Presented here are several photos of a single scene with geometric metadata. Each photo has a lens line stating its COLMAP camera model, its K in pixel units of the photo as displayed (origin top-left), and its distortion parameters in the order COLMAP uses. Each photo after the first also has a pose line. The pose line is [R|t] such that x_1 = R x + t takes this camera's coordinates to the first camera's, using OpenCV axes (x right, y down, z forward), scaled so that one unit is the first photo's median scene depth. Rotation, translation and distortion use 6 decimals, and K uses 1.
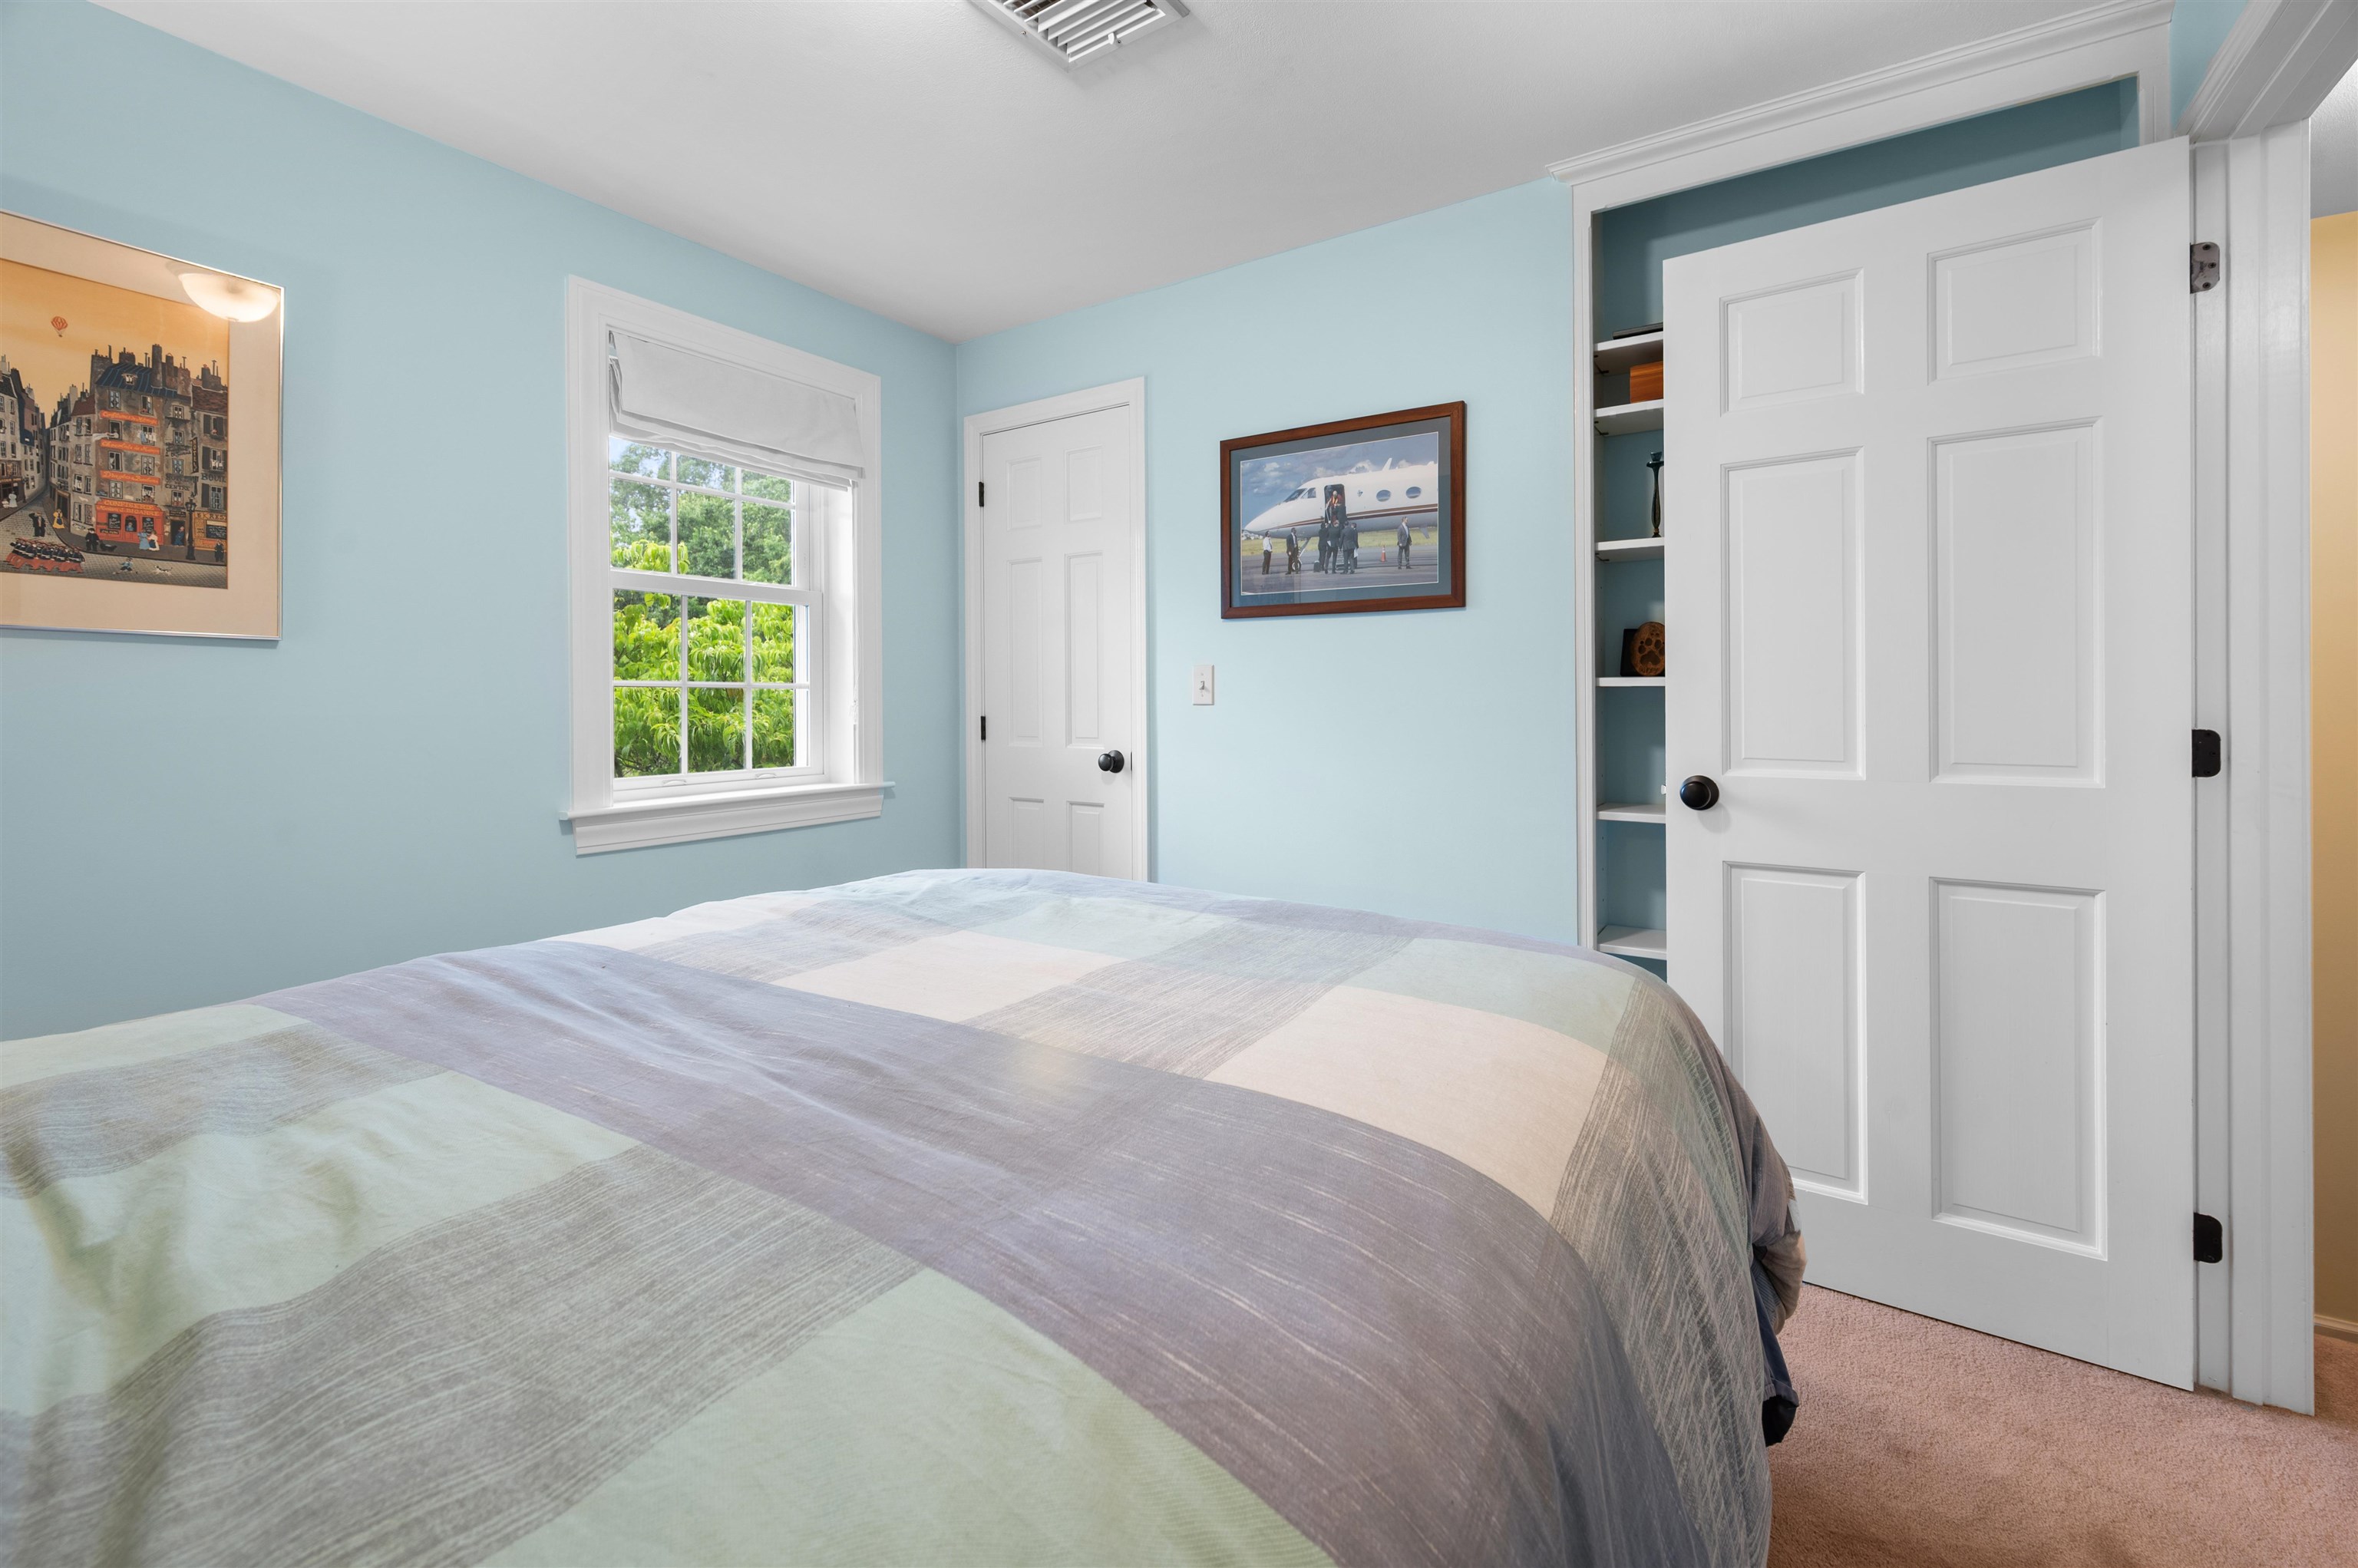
lens RADIAL K [[964.9, 0, 1194.4], [0, 964.9, 706.9], [0, 0, 1]] dist [-0.000314, -0.000273]
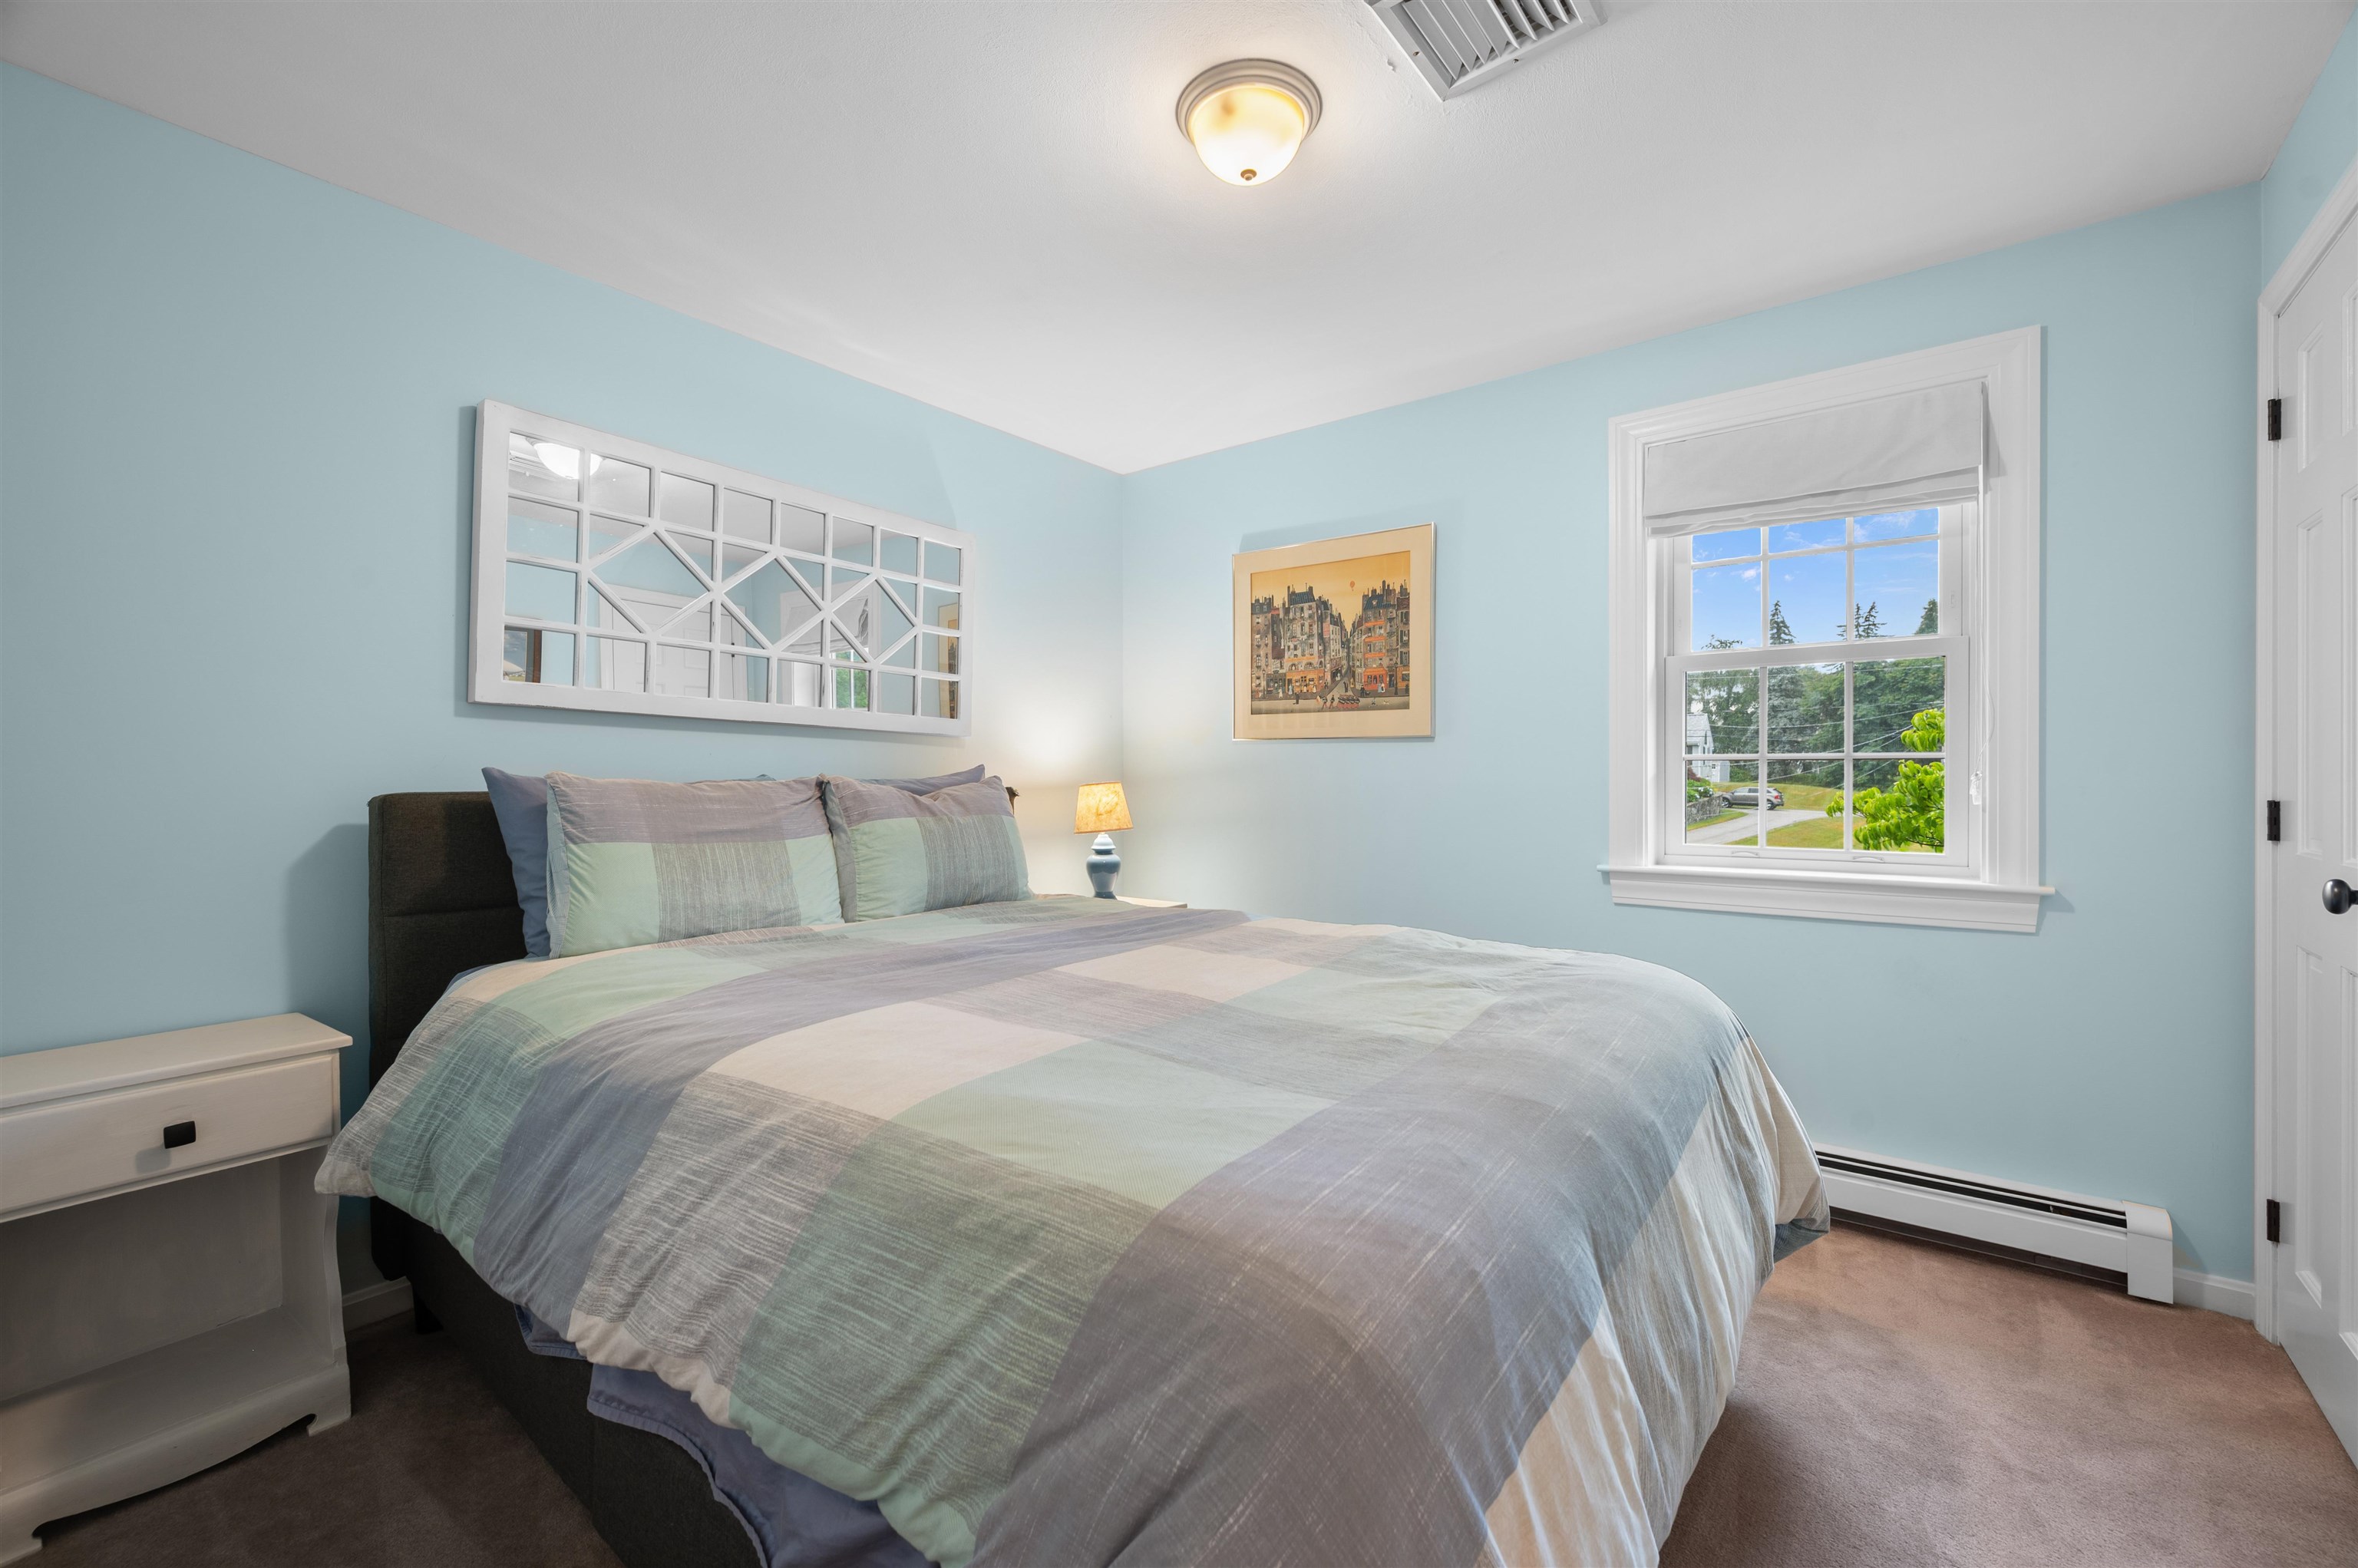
lens RADIAL K [[964.9, 0, 1179.2], [0, 964.9, 771.1], [0, 0, 1]] dist [-0.000314, -0.000273]
pose [[-0.071020, 0.008881, -0.997435, 0.798323], [0.001107, 0.999960, 0.008825, -0.027850], [0.997474, -0.000478, -0.071027, 0.744295]]
